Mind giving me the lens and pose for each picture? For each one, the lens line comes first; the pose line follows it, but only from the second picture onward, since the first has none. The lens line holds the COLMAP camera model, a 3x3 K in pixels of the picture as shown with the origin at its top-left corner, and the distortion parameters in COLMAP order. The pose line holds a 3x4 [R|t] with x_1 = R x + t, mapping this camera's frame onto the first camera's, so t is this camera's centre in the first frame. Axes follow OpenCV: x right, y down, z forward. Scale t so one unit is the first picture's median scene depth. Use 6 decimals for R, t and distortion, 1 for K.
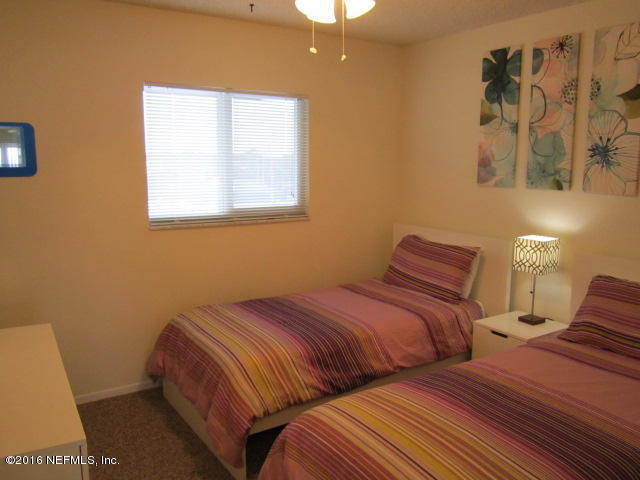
lens RADIAL K [[523.2, 0, 321.1], [0, 523.2, 241.2], [0, 0, 1]] dist [-0.070031, 0.045111]
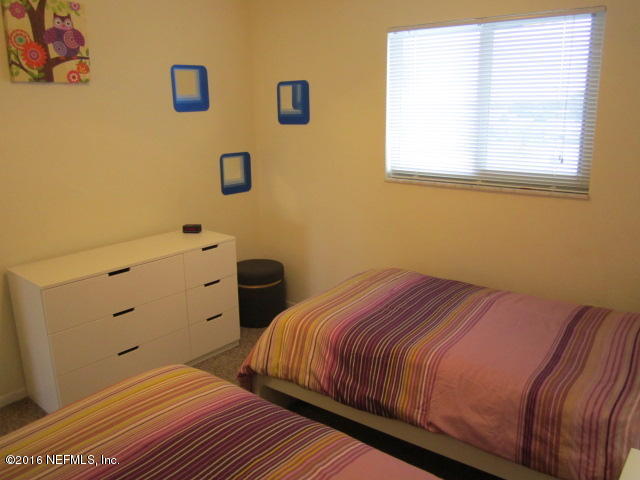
lens RADIAL K [[523.2, 0, 321.5], [0, 523.2, 237.6], [0, 0, 1]] dist [-0.070031, 0.045111]
pose [[0.327467, 0.216646, -0.919690, 0.603731], [-0.124284, 0.974778, 0.185370, -0.090392], [0.936653, 0.053600, 0.346133, 0.566656]]
